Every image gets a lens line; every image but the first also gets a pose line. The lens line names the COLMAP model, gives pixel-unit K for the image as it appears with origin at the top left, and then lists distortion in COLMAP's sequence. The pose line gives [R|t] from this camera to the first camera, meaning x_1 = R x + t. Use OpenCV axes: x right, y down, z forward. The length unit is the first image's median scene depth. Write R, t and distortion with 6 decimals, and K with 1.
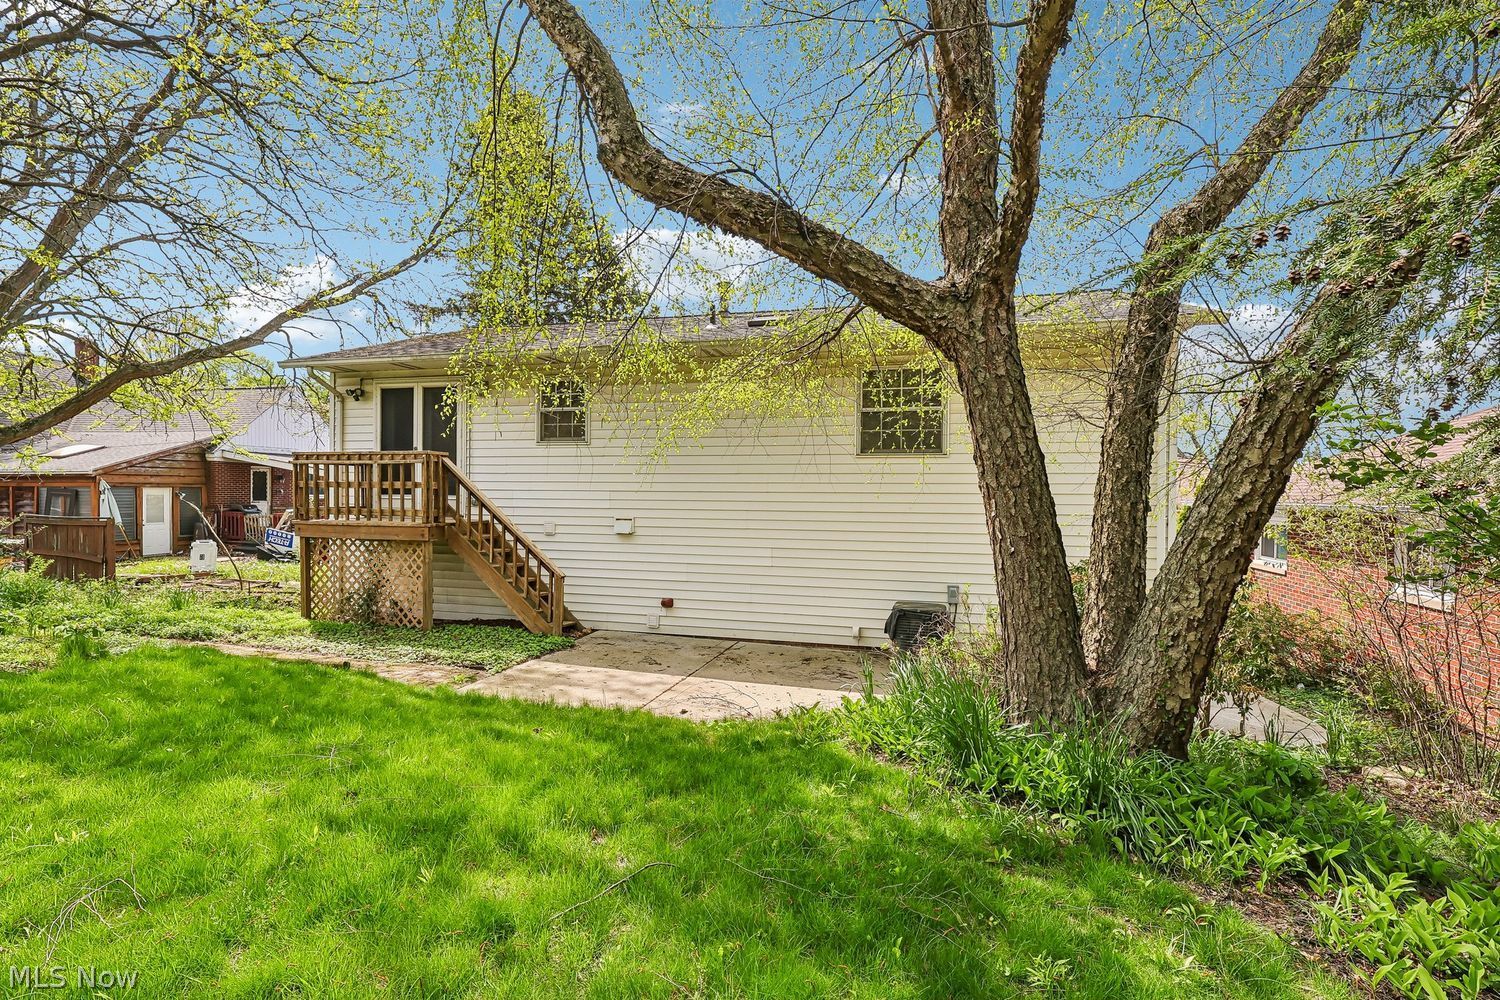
lens RADIAL K [[695.2, 0, 750.3], [0, 695.2, 502.2], [0, 0, 1]] dist [-0.003129, 0.002007]
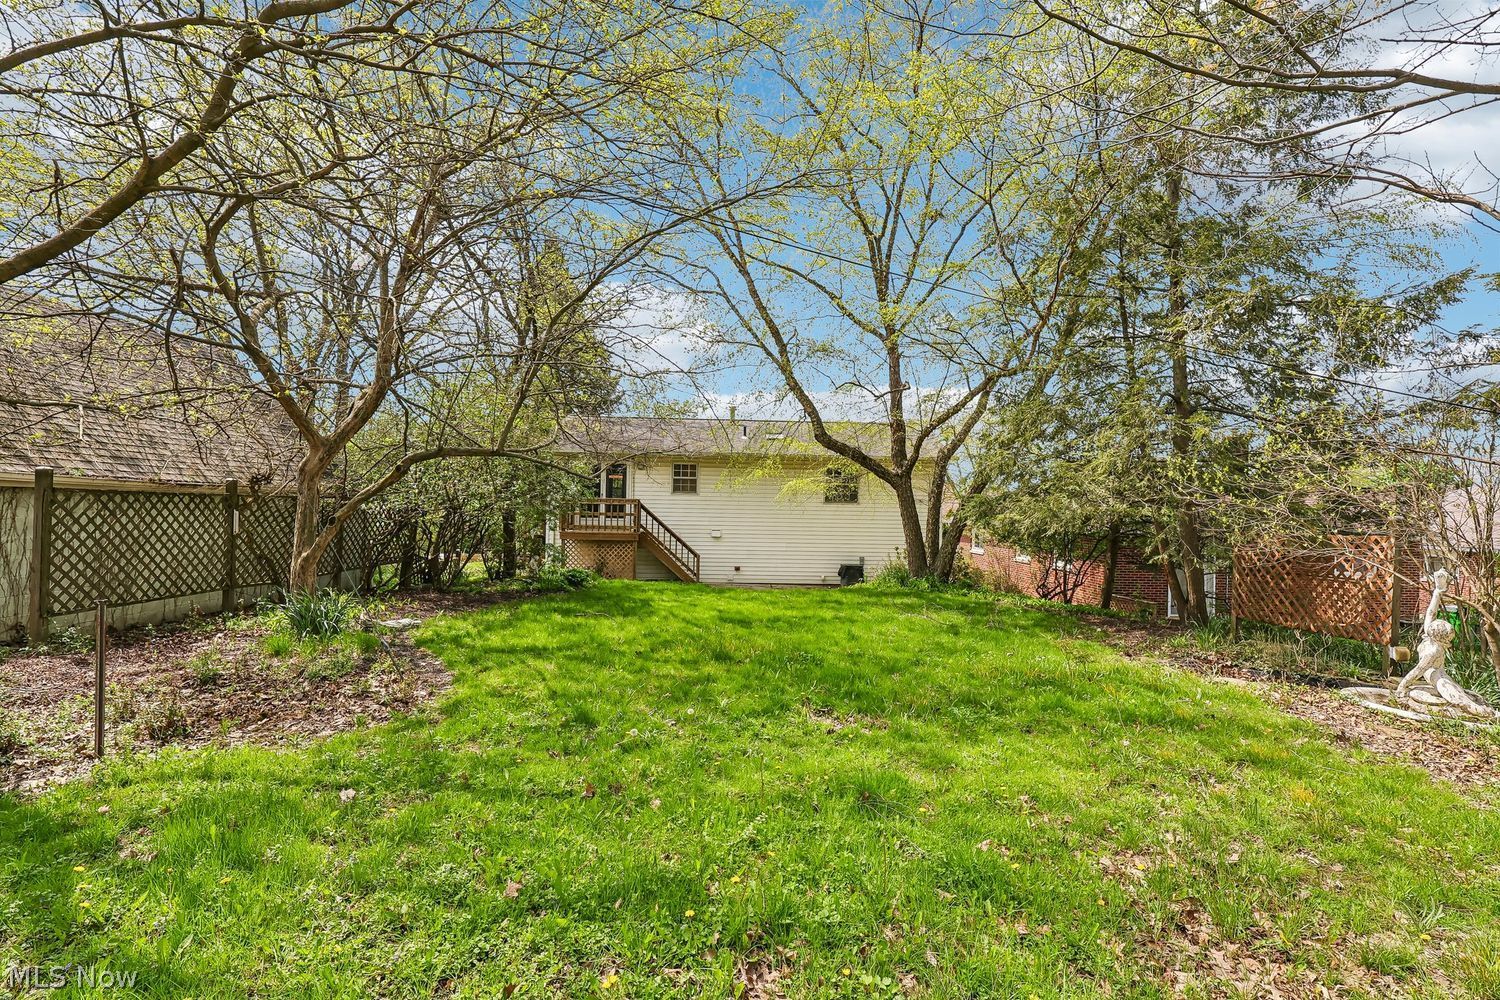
lens RADIAL K [[695.2, 0, 749.8], [0, 695.2, 502.8], [0, 0, 1]] dist [-0.003129, 0.002007]
pose [[0.953940, 0.009271, 0.299856, -0.749766], [-0.007966, 0.999953, -0.005573, -0.050496], [-0.299893, 0.002927, 0.953968, -1.113052]]
